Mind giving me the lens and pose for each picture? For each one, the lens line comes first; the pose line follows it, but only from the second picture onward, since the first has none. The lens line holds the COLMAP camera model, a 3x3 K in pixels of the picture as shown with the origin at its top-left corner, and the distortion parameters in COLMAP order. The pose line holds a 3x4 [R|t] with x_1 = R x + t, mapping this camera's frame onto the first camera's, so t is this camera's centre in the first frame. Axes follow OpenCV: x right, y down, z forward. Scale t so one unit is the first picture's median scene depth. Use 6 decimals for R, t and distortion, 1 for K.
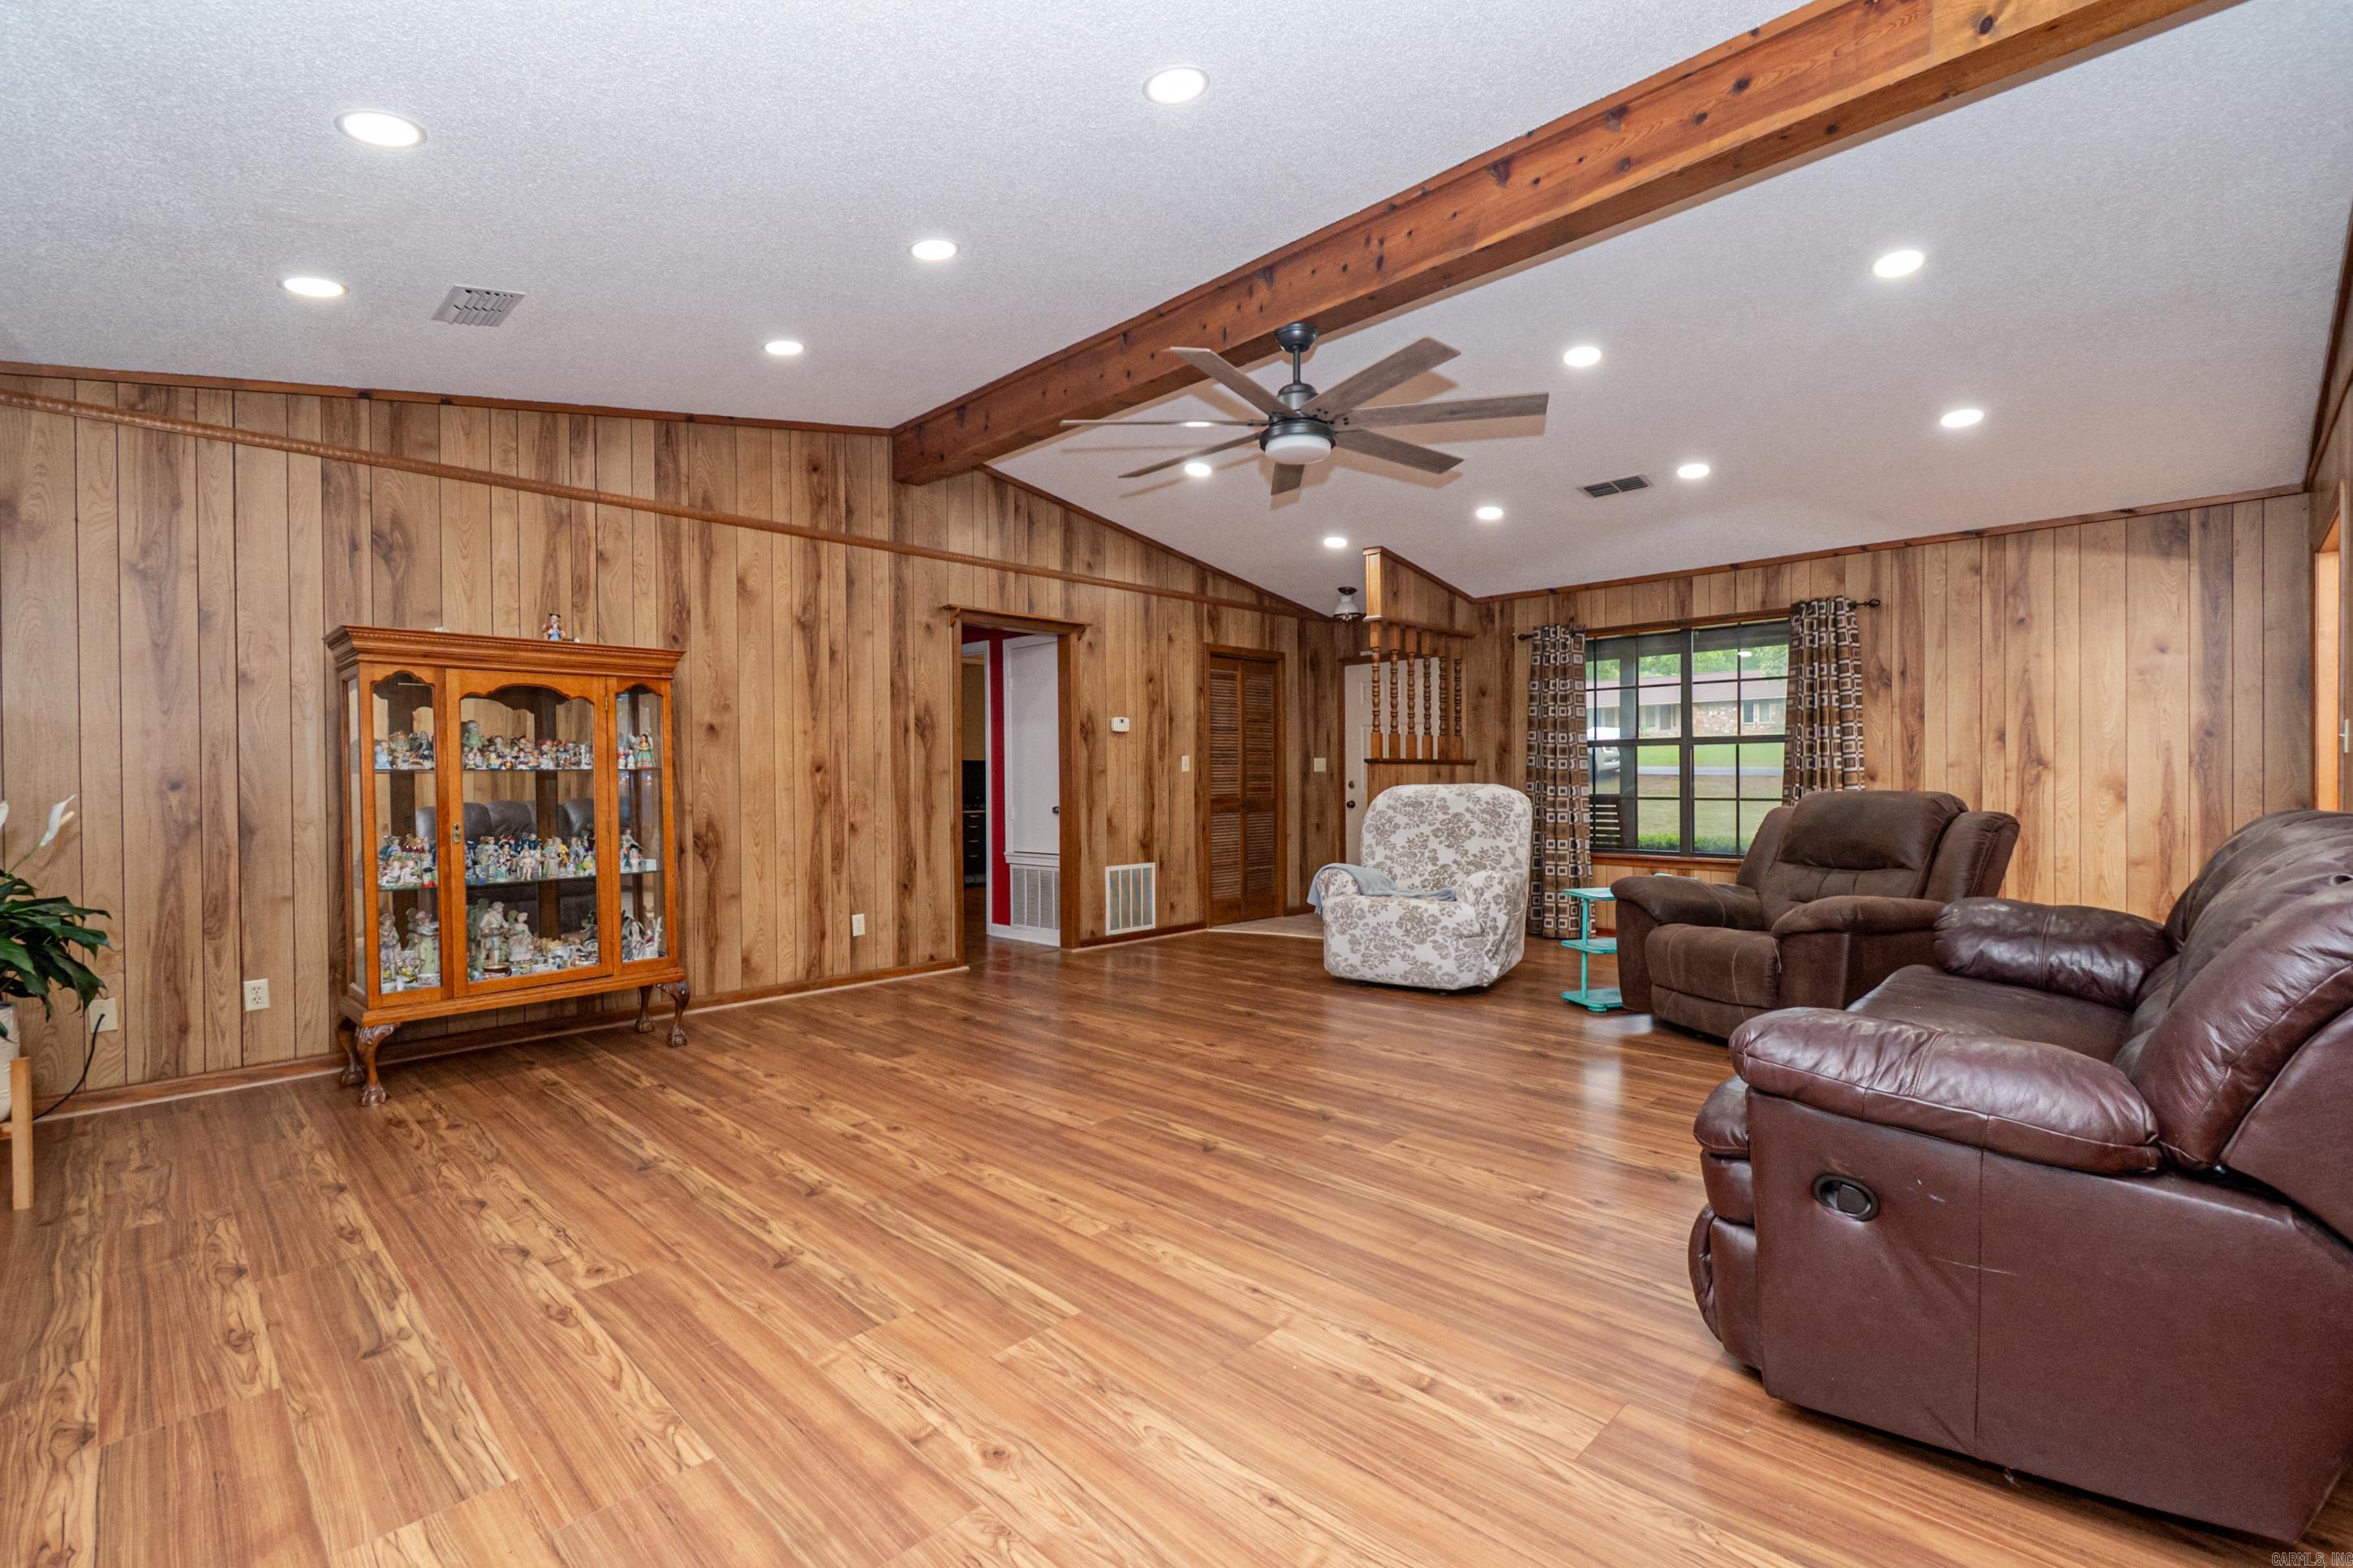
lens RADIAL K [[1044.4, 0, 1179.0], [0, 1044.4, 782.0], [0, 0, 1]] dist [0.010010, -0.004604]
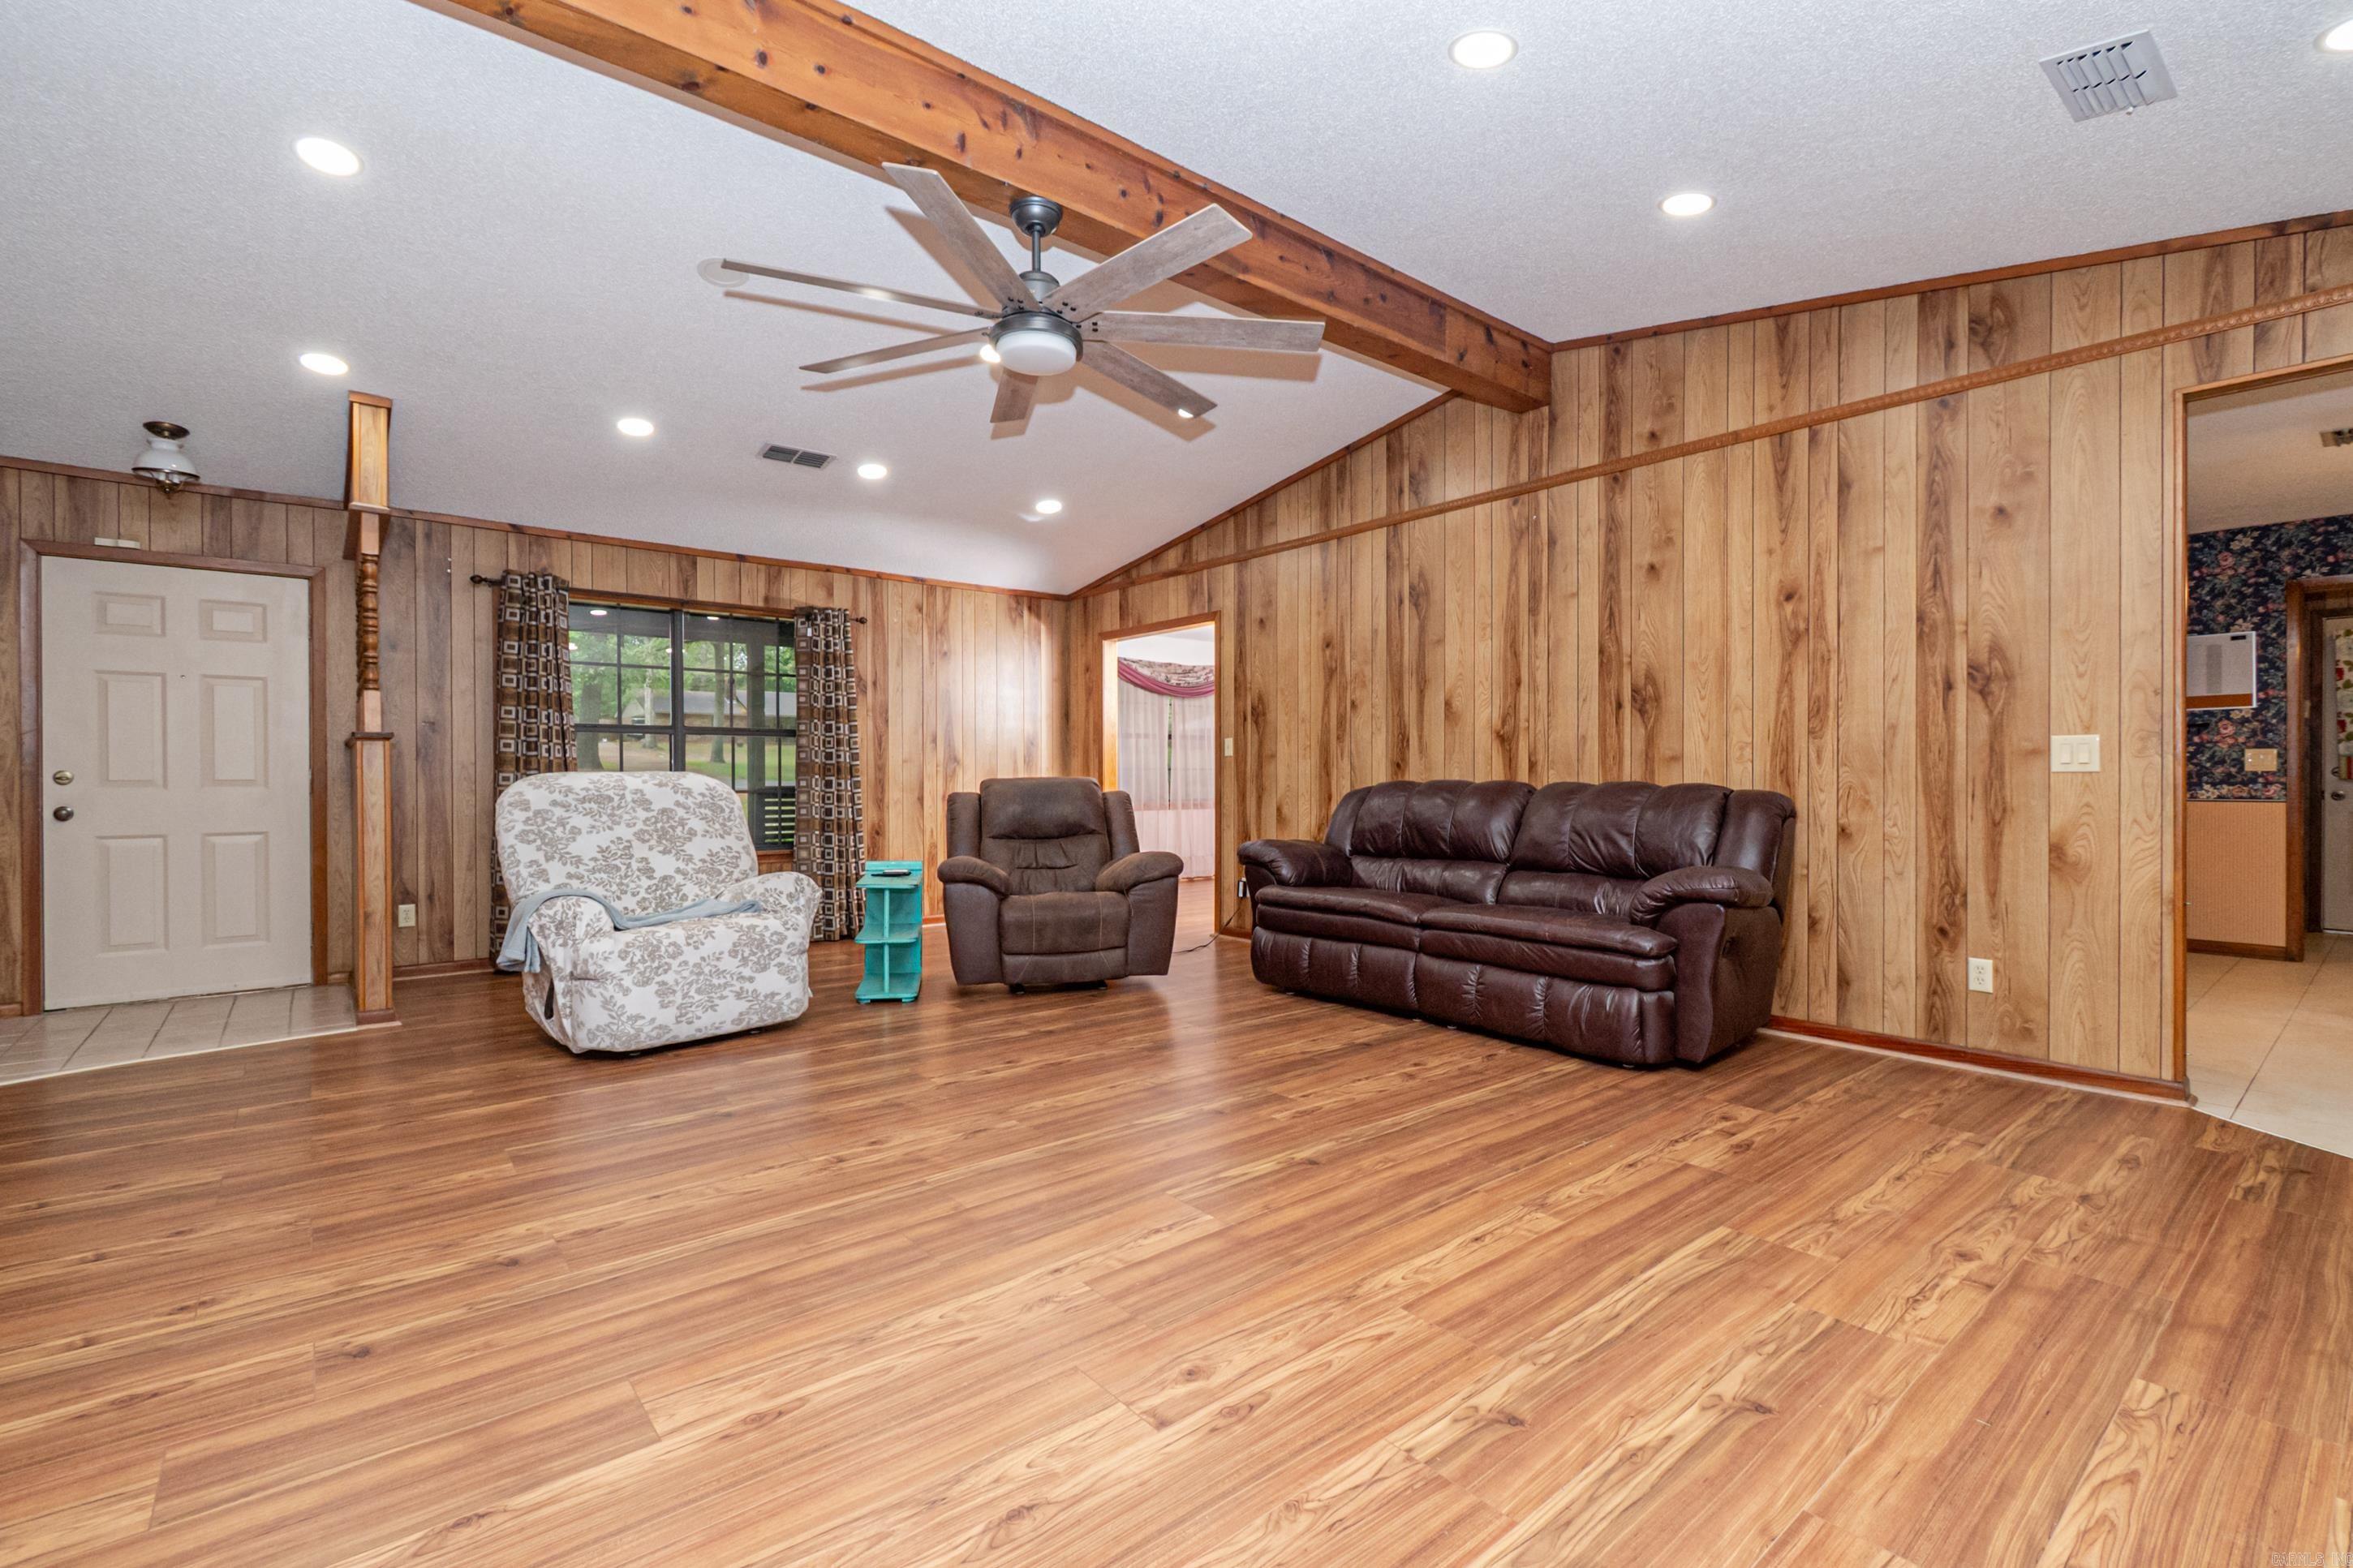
lens RADIAL K [[1044.4, 0, 1180.6], [0, 1044.4, 781.0], [0, 0, 1]] dist [0.010010, -0.004604]
pose [[0.099335, 0.002661, 0.995050, -0.699158], [0.005583, 0.999979, -0.003232, 0.020870], [-0.995038, 0.005876, 0.099318, 0.814717]]
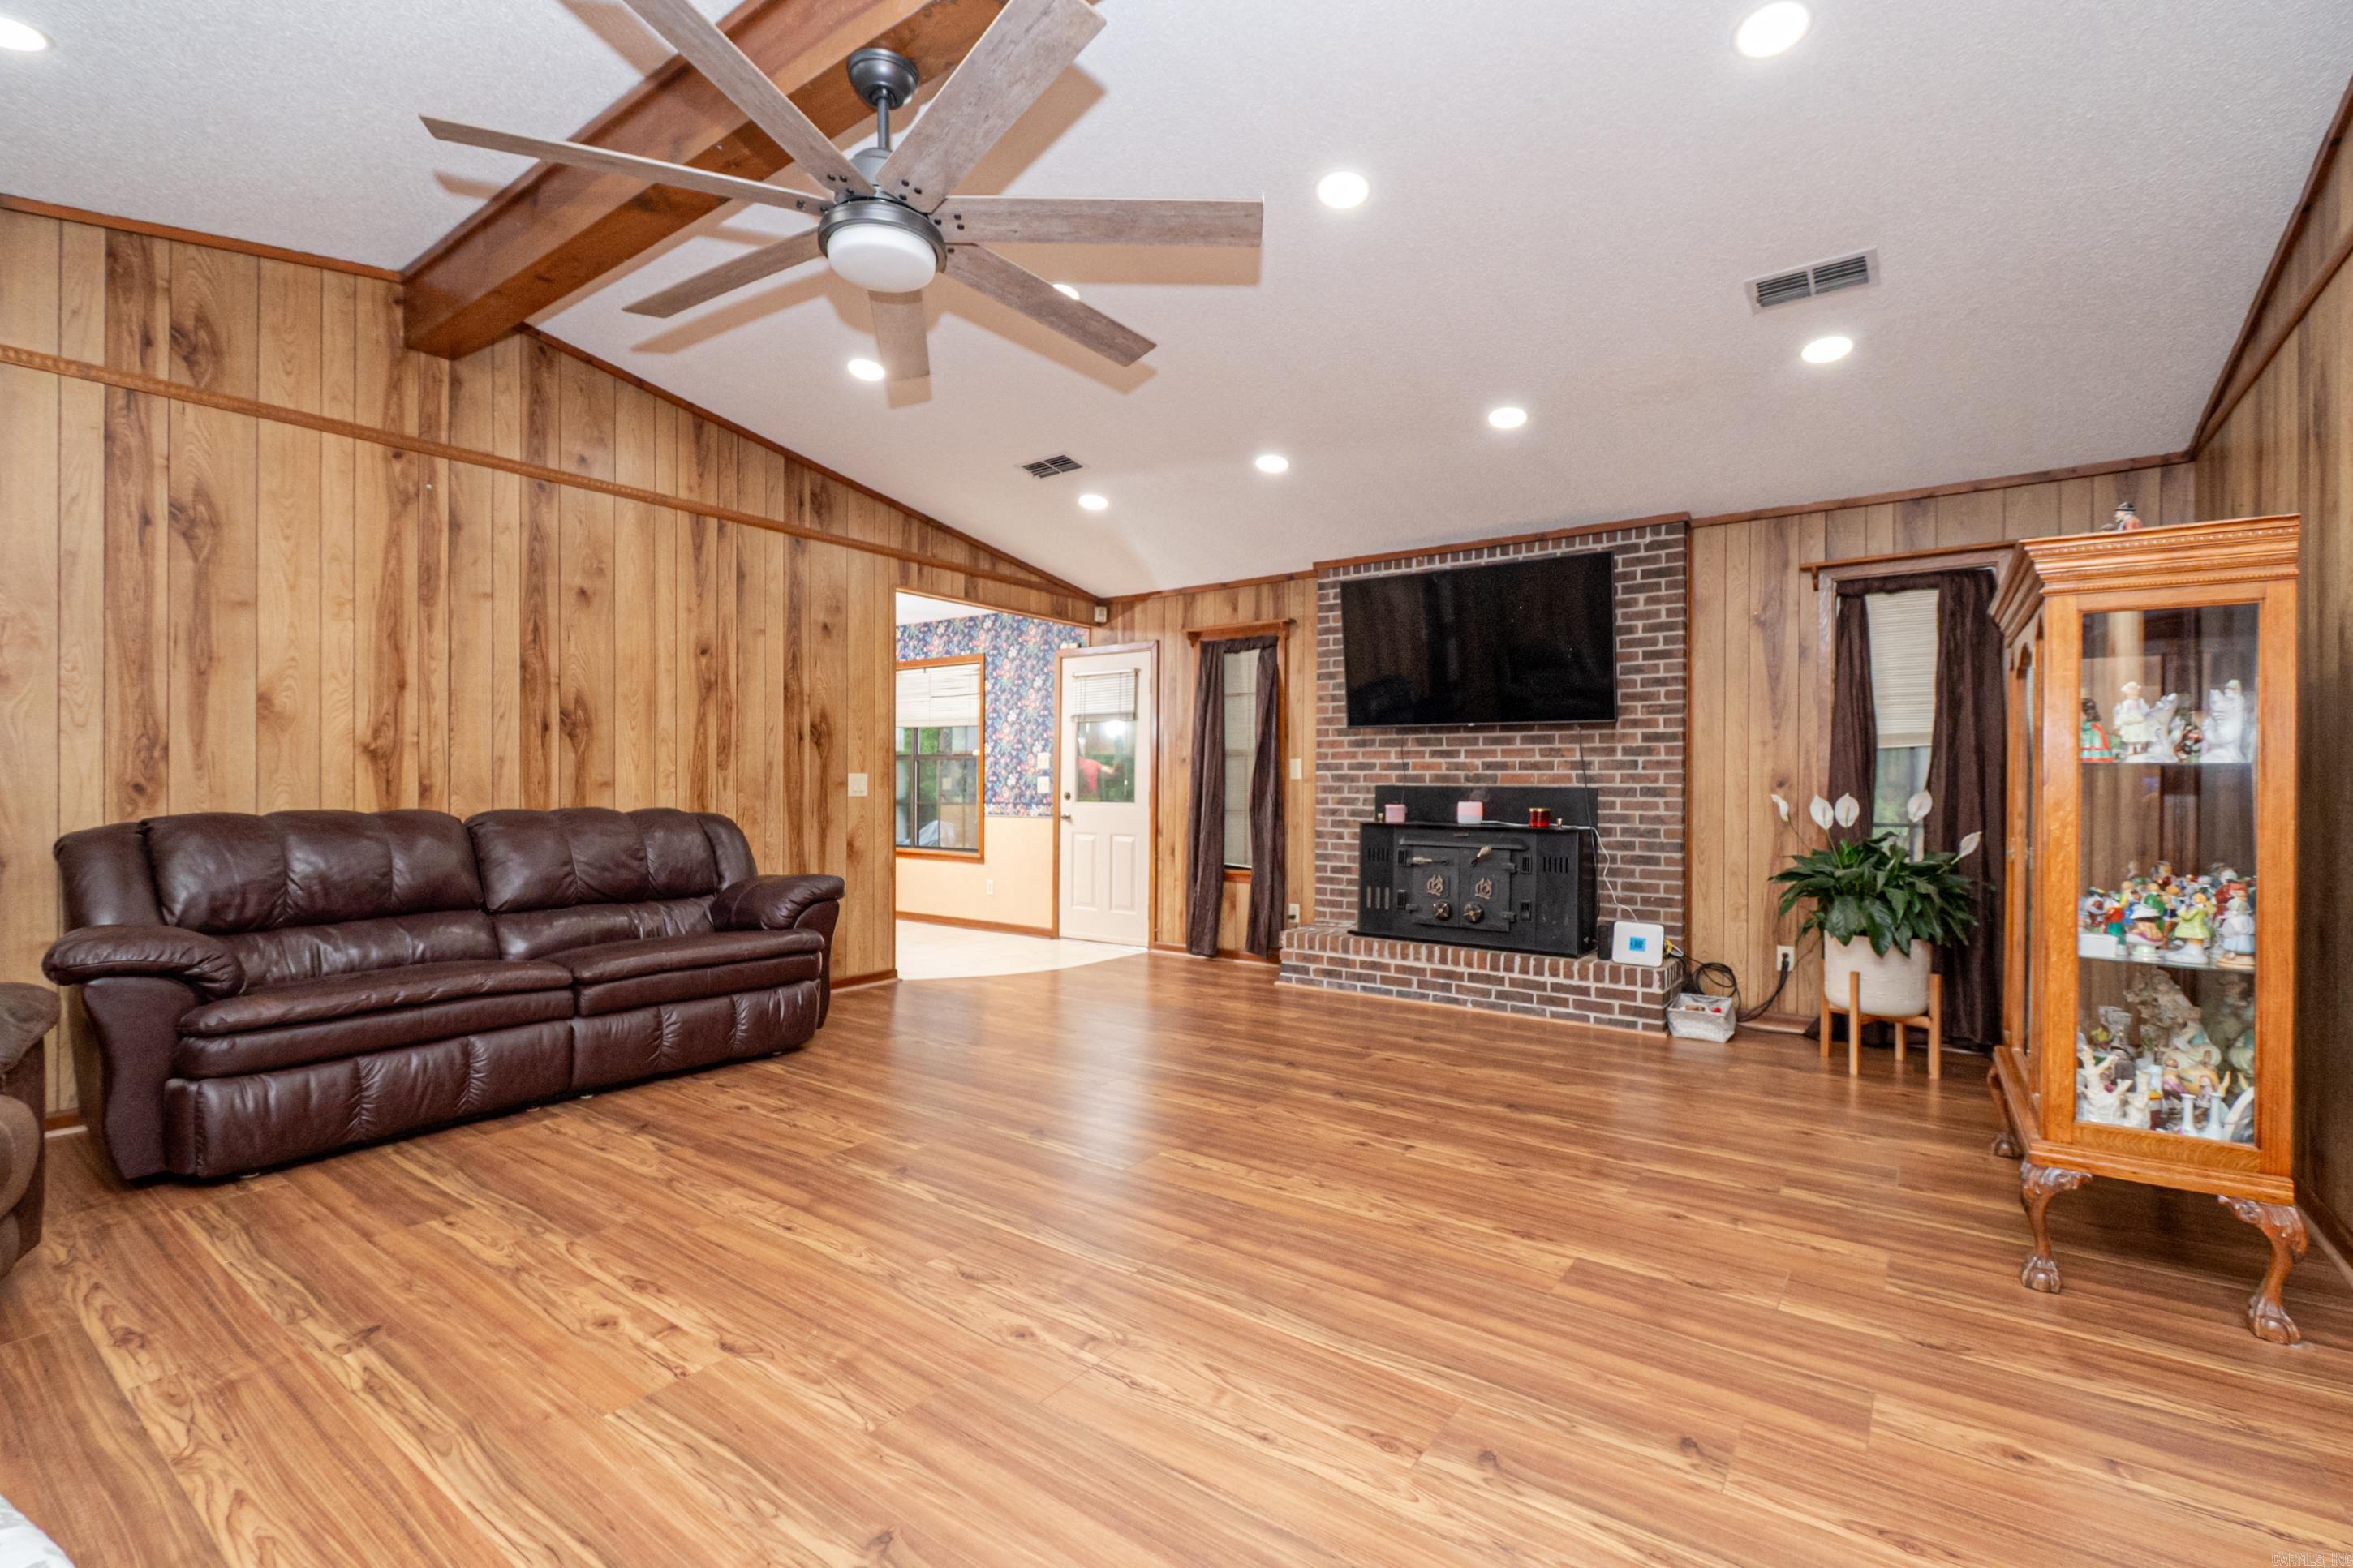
lens RADIAL K [[1044.4, 0, 1181.1], [0, 1044.4, 780.6], [0, 0, 1]] dist [0.010010, -0.004604]
pose [[-0.989333, 0.005153, -0.145582, 0.029995], [0.005045, 0.999987, 0.001111, -0.006622], [0.145586, 0.000365, -0.989345, 1.659213]]
